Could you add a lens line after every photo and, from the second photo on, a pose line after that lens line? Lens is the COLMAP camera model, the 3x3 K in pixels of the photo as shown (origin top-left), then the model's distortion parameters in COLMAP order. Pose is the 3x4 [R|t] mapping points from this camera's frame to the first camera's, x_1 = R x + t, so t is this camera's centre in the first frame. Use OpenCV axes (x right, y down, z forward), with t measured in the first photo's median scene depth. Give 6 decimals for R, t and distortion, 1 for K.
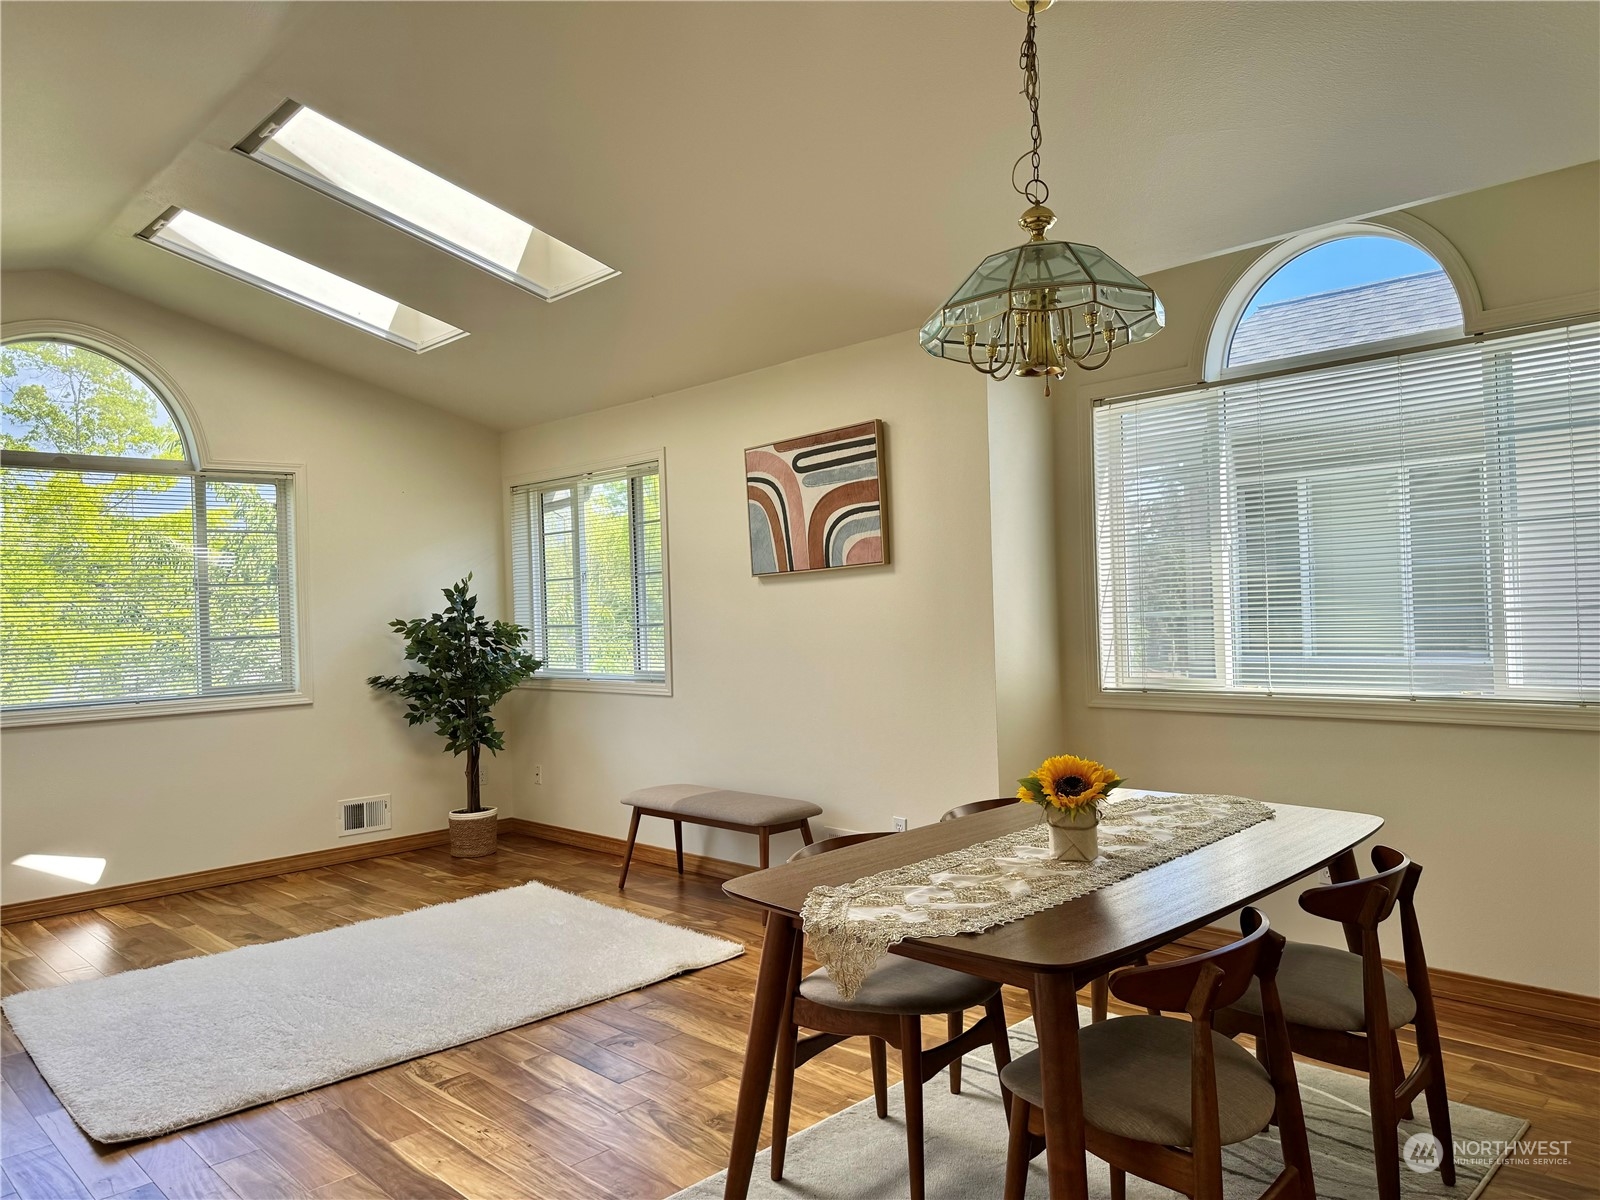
lens RADIAL K [[1133.5, 0, 800.0], [0, 1133.5, 600.0], [0, 0, 1]] dist [0.008804, -0.001720]
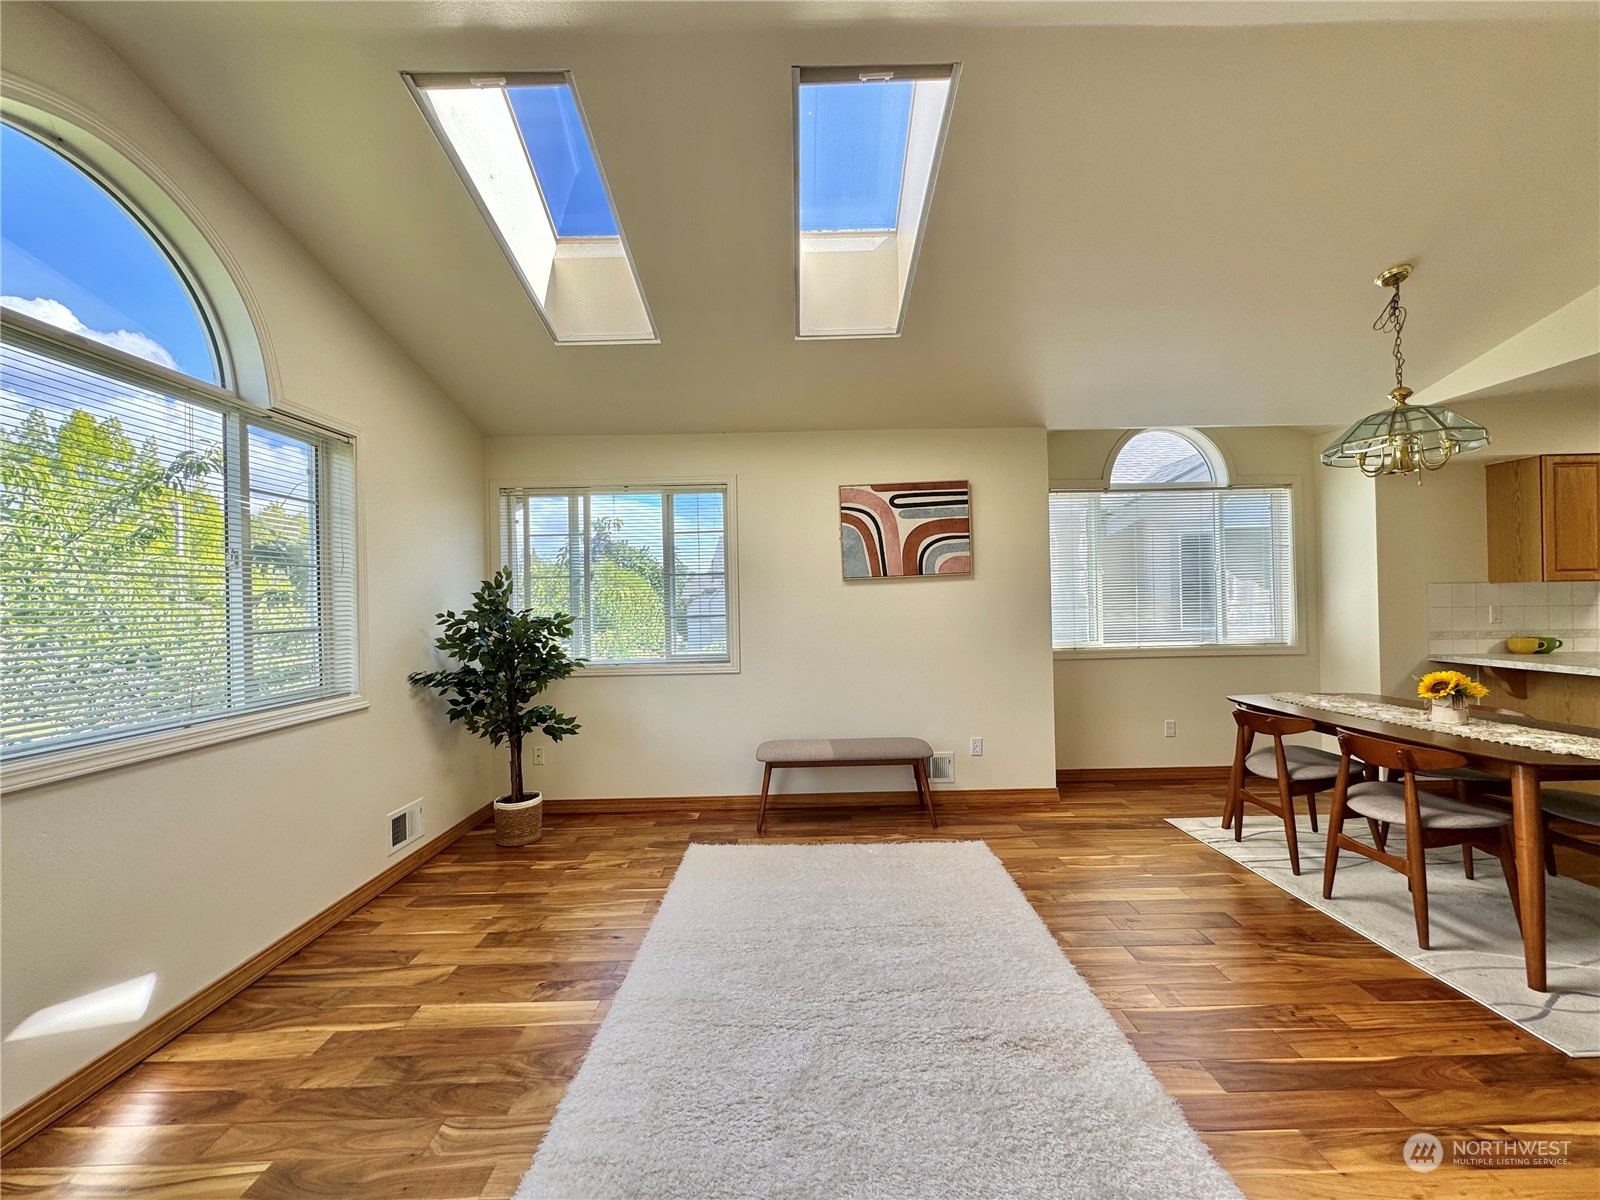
lens RADIAL K [[647.2, 0, 800.0], [0, 647.2, 600.0], [0, 0, 1]] dist [-0.008256, 0.000408]
pose [[0.693039, 0.020889, 0.720598, -0.659212], [-0.006849, 0.999726, -0.022393, 0.022967], [-0.720868, 0.010584, 0.692992, 0.511331]]
